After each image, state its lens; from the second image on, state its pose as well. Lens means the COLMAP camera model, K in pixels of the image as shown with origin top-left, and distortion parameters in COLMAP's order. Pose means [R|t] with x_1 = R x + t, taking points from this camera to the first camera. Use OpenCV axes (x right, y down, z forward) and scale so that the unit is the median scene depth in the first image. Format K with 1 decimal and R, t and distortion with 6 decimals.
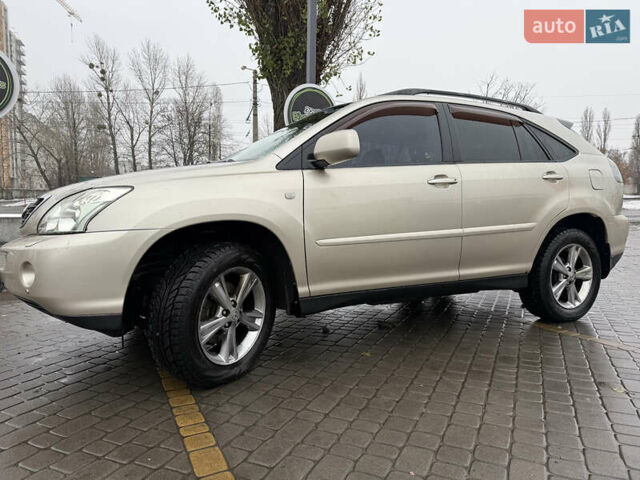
lens RADIAL K [[452.0, 0, 320.0], [0, 452.0, 240.0], [0, 0, 1]] dist [0.032972, -0.035496]
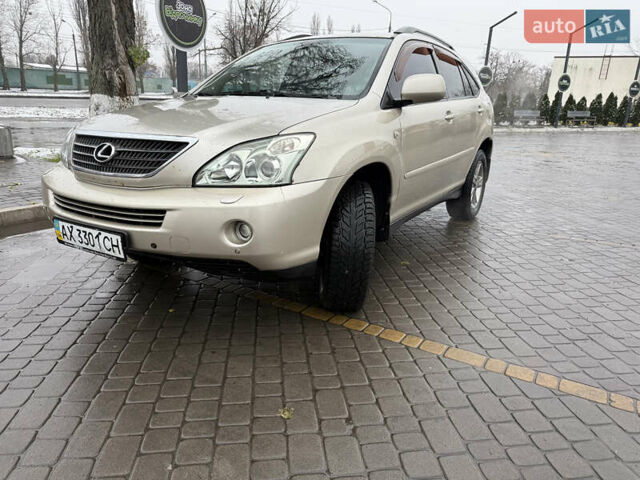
lens RADIAL K [[452.0, 0, 320.0], [0, 452.0, 240.0], [0, 0, 1]] dist [0.032972, -0.035496]
pose [[0.851016, -0.131560, 0.508394, -0.636398], [0.019175, 0.975250, 0.220272, -0.073211], [-0.524790, -0.177707, 0.832476, 0.095749]]
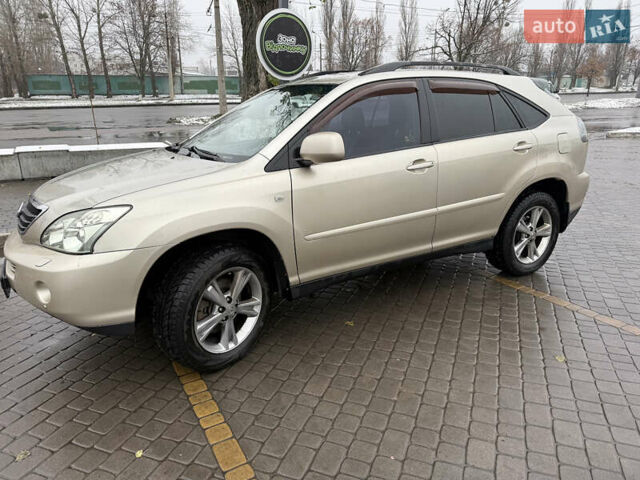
lens RADIAL K [[452.0, 0, 320.0], [0, 452.0, 240.0], [0, 0, 1]] dist [0.032972, -0.035496]
pose [[0.997898, -0.031353, 0.056719, -0.026525], [0.018092, 0.975167, 0.220732, -0.180199], [-0.062231, -0.219242, 0.973684, -0.047177]]
